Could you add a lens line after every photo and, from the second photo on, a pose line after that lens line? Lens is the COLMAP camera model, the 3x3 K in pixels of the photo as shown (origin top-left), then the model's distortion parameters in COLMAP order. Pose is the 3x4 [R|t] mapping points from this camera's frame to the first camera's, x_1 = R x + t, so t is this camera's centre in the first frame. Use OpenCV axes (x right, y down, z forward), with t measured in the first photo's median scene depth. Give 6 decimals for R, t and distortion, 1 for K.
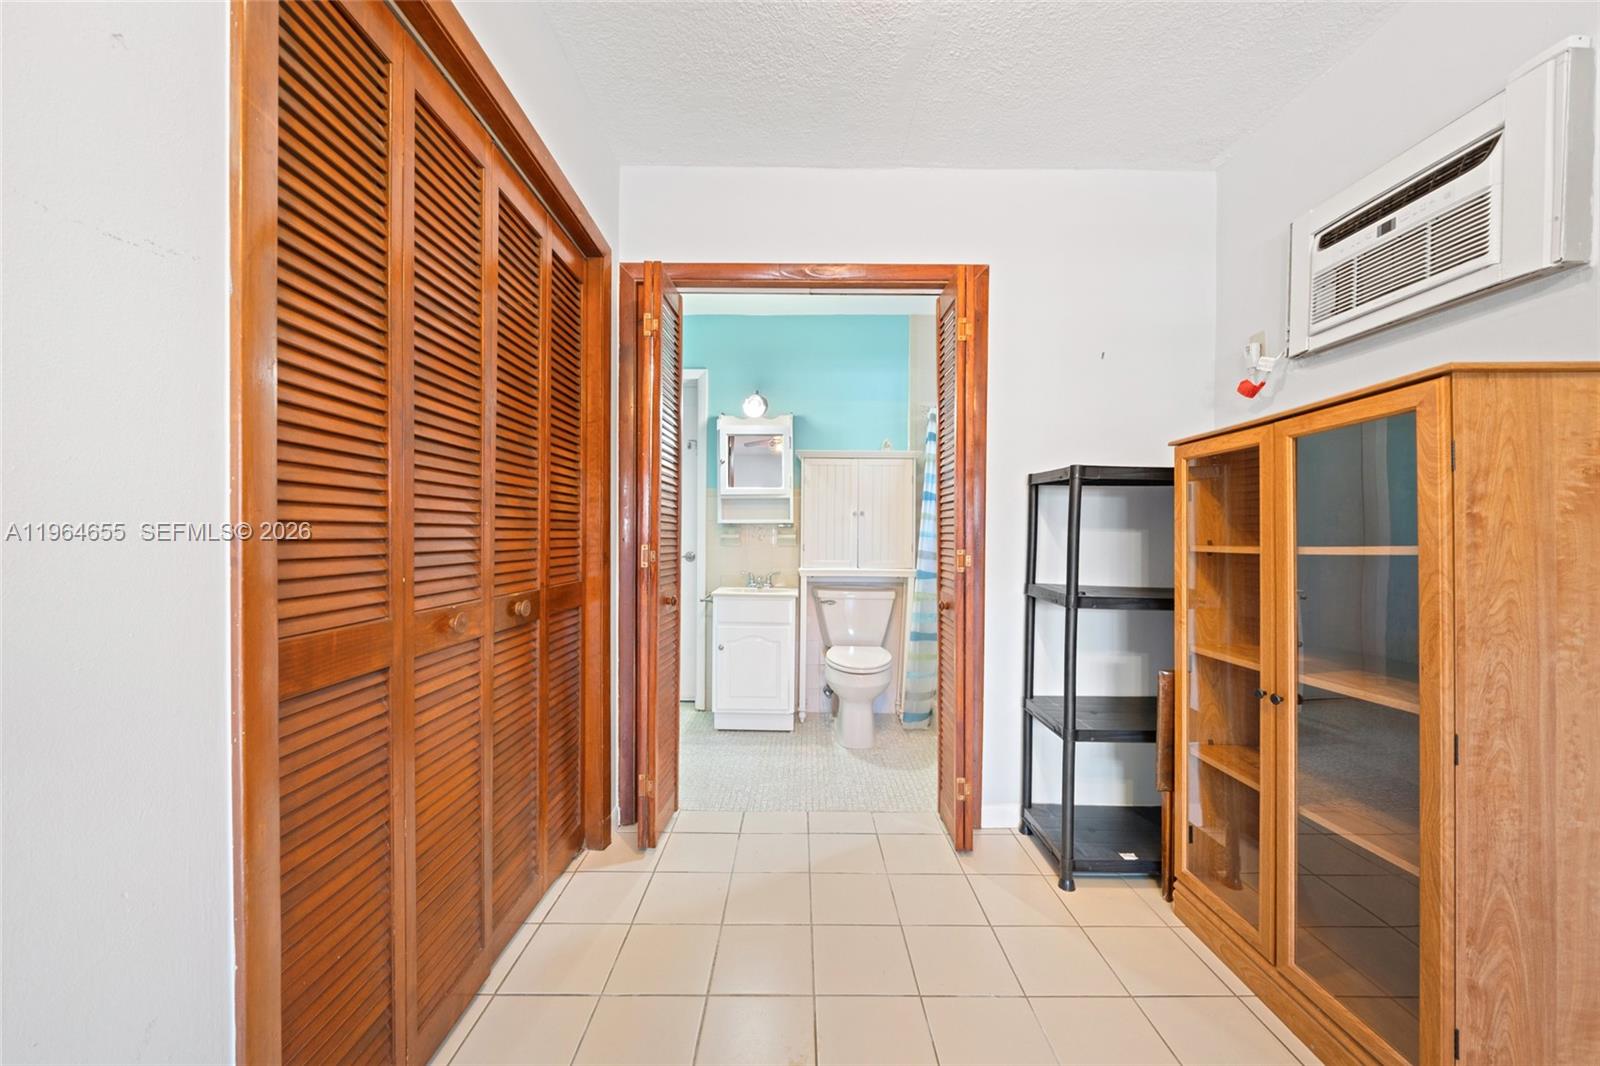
lens RADIAL K [[554.0, 0, 800.0], [0, 554.0, 533.0], [0, 0, 1]] dist [-0.001525, -0.000078]
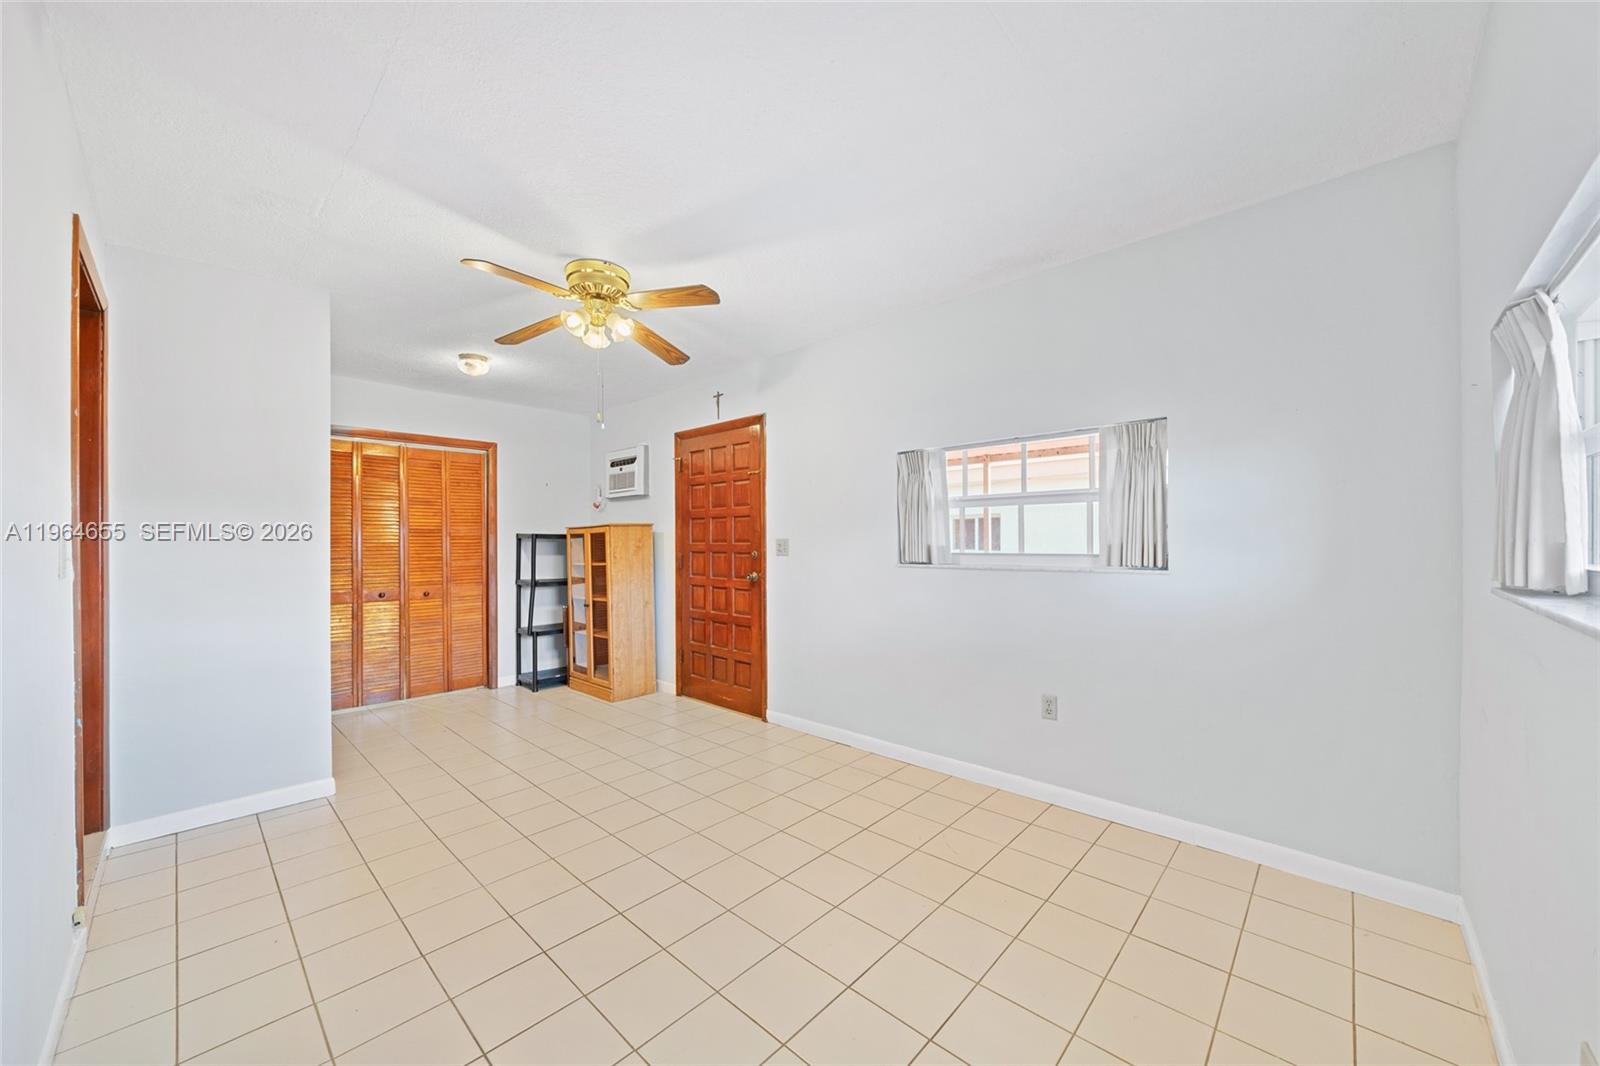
lens RADIAL K [[598.0, 0, 773.1], [0, 598.0, 545.2], [0, 0, 1]] dist [-0.000631, -0.000007]
pose [[0.694400, -0.013941, 0.719454, -0.920430], [0.016531, 0.999858, 0.003420, -0.075292], [-0.719399, 0.009518, 0.694532, -2.163362]]
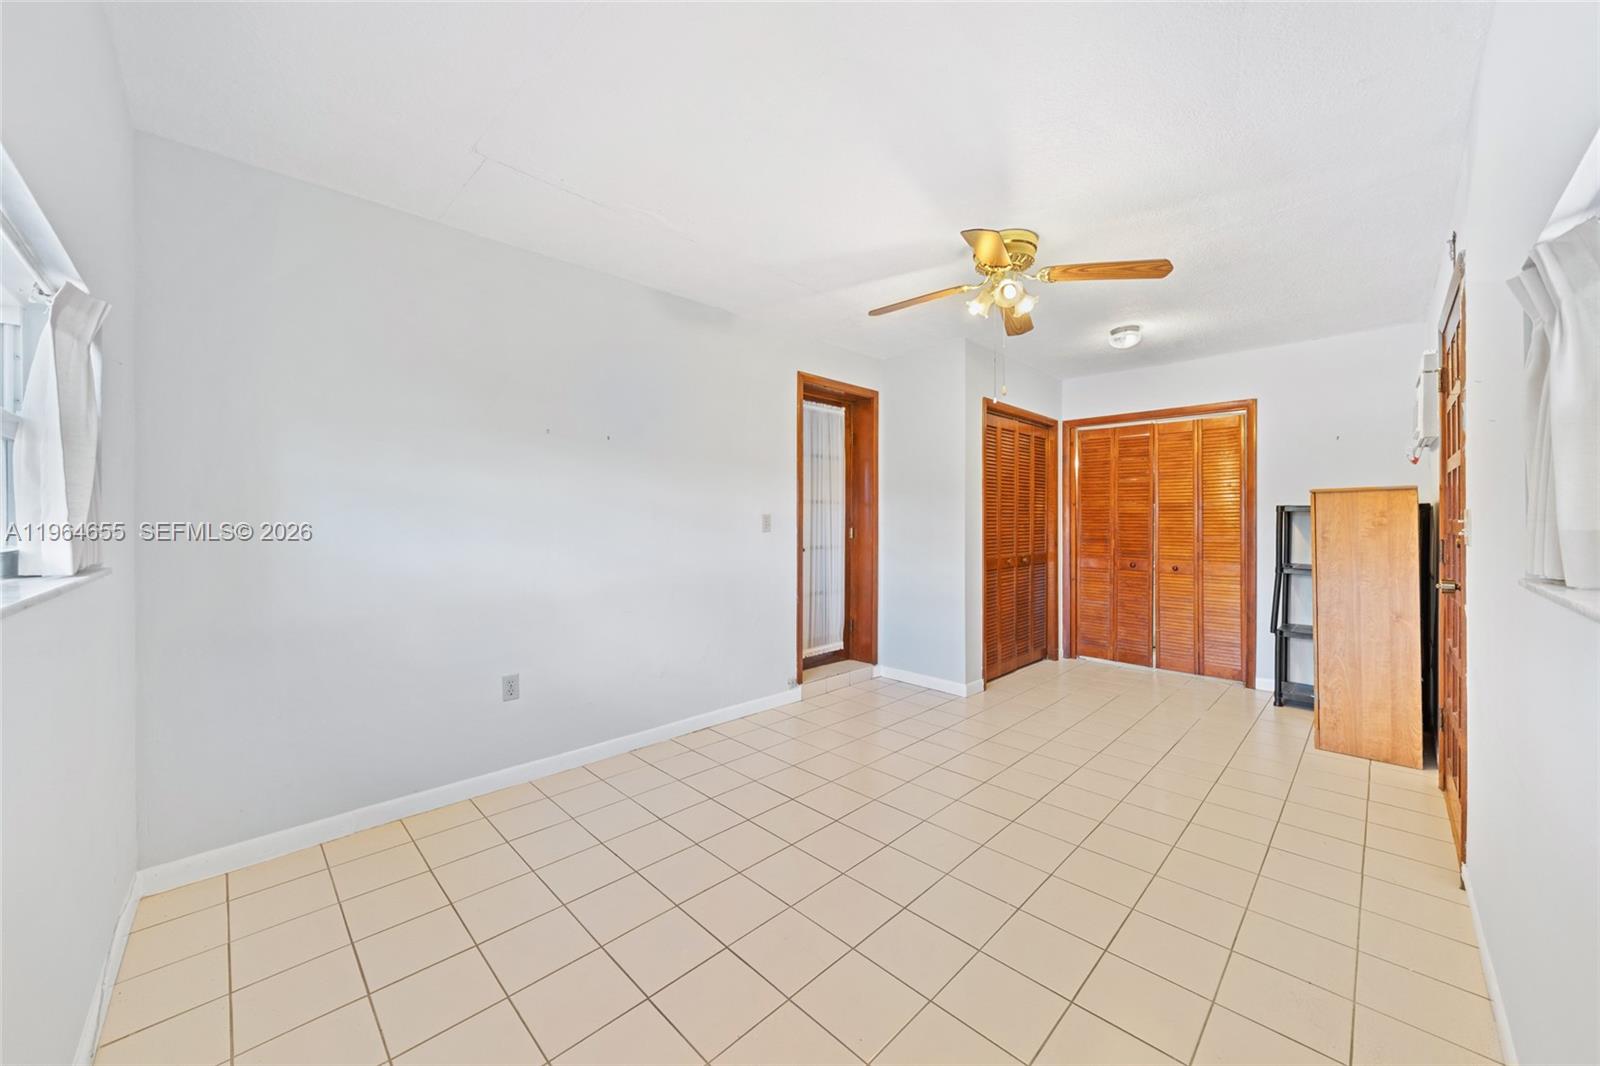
lens RADIAL K [[588.9, 0, 805.6], [0, 588.9, 520.5], [0, 0, 1]] dist [-0.001438, -0.000099]
pose [[0.711384, -0.005491, -0.702783, 0.929247], [-0.000664, 0.999964, -0.008486, -0.061028], [0.702804, 0.006504, 0.711354, -2.195642]]
